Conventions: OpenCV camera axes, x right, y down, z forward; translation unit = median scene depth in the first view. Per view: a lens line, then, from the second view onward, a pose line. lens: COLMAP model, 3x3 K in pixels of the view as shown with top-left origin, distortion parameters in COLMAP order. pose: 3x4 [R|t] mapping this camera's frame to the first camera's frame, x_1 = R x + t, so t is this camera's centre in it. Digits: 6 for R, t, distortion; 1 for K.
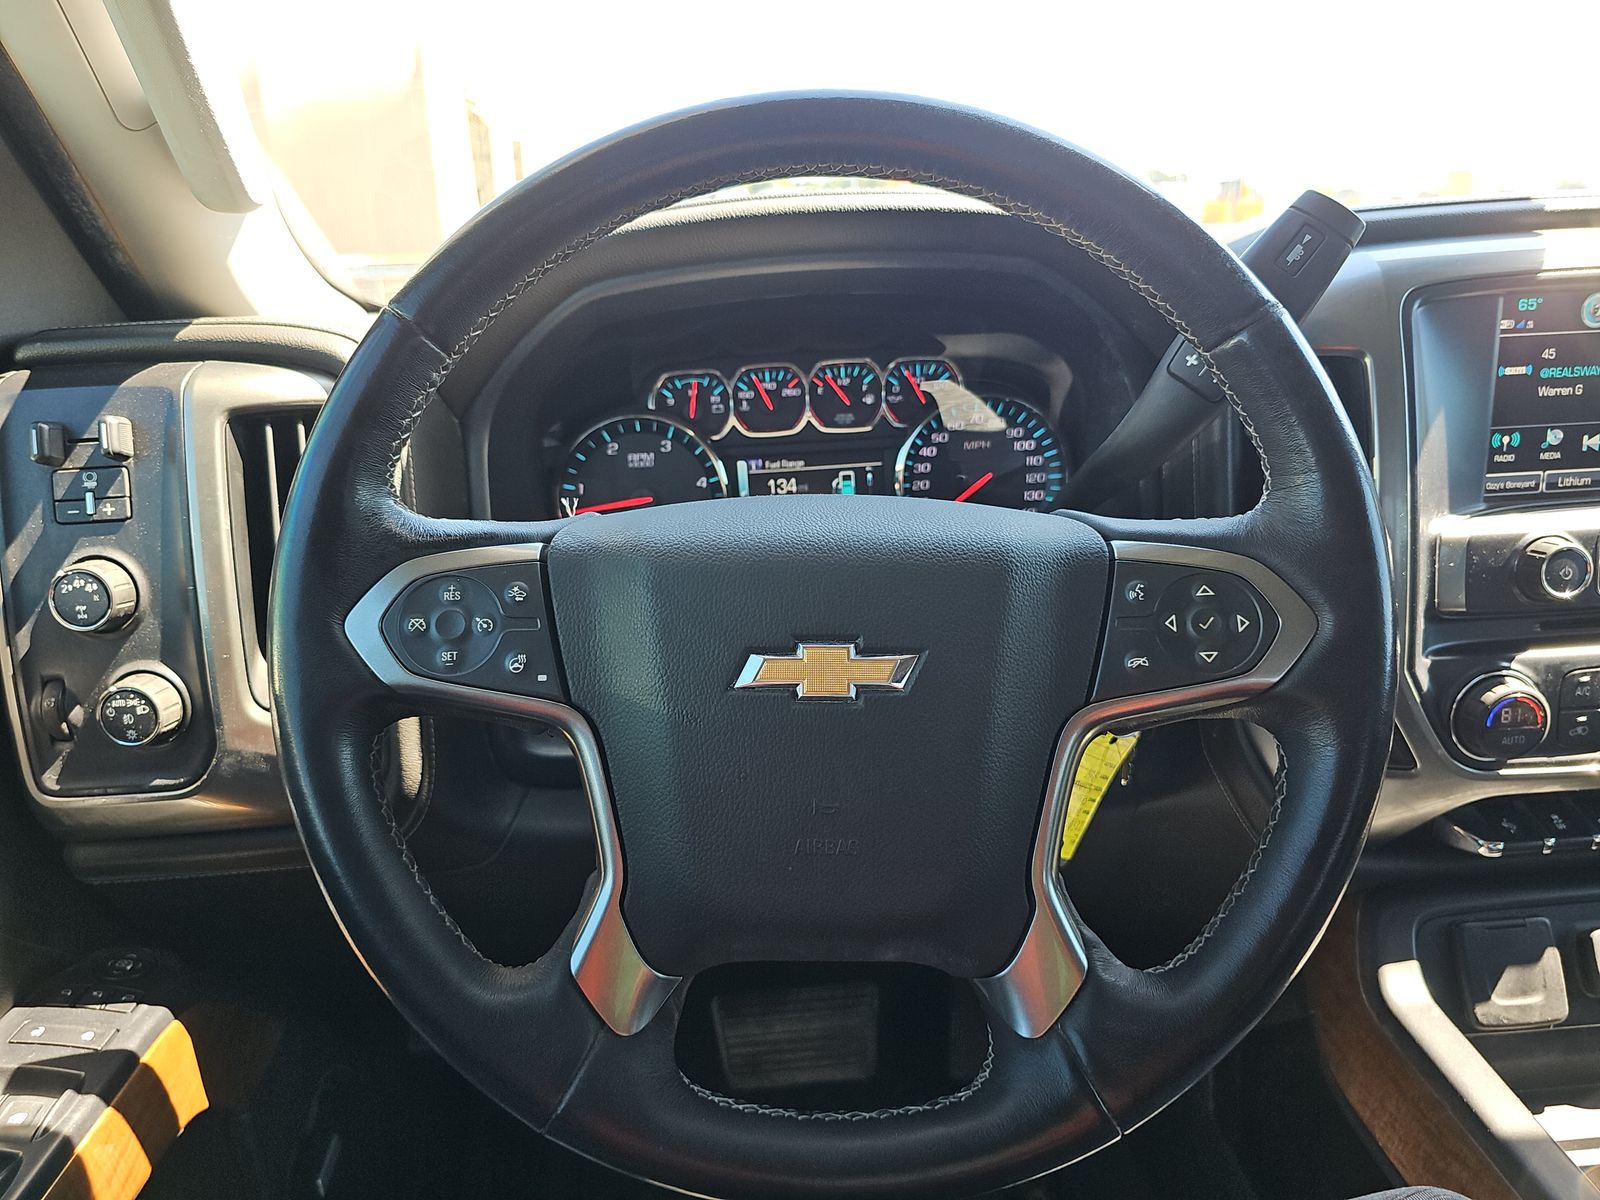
lens RADIAL K [[1084.1, 0, 801.4], [0, 1084.1, 600.7], [0, 0, 1]] dist [0.028324, -0.002158]
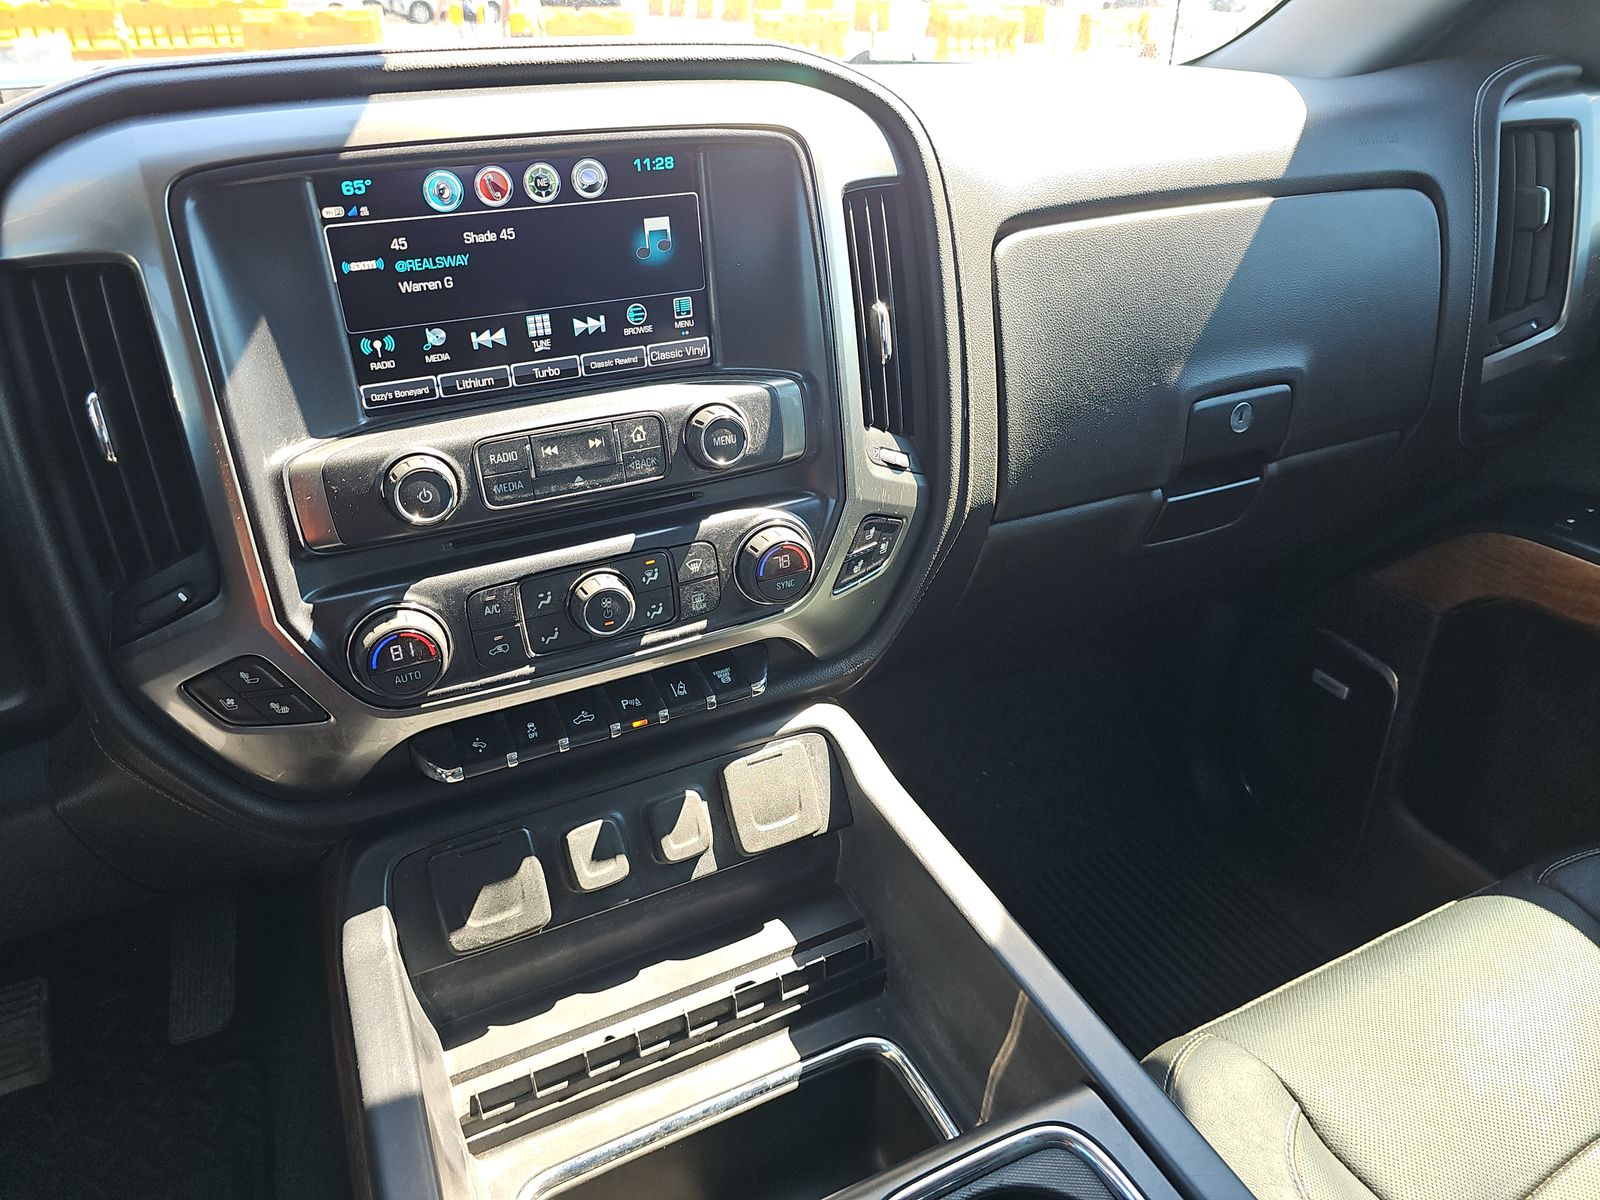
lens RADIAL K [[1084.1, 0, 798.2], [0, 1084.1, 596.4], [0, 0, 1]] dist [0.028324, -0.002158]
pose [[0.950352, -0.151577, 0.271765, 0.692997], [0.105189, 0.978416, 0.177870, -0.067850], [-0.292860, -0.140452, 0.945783, 0.030487]]
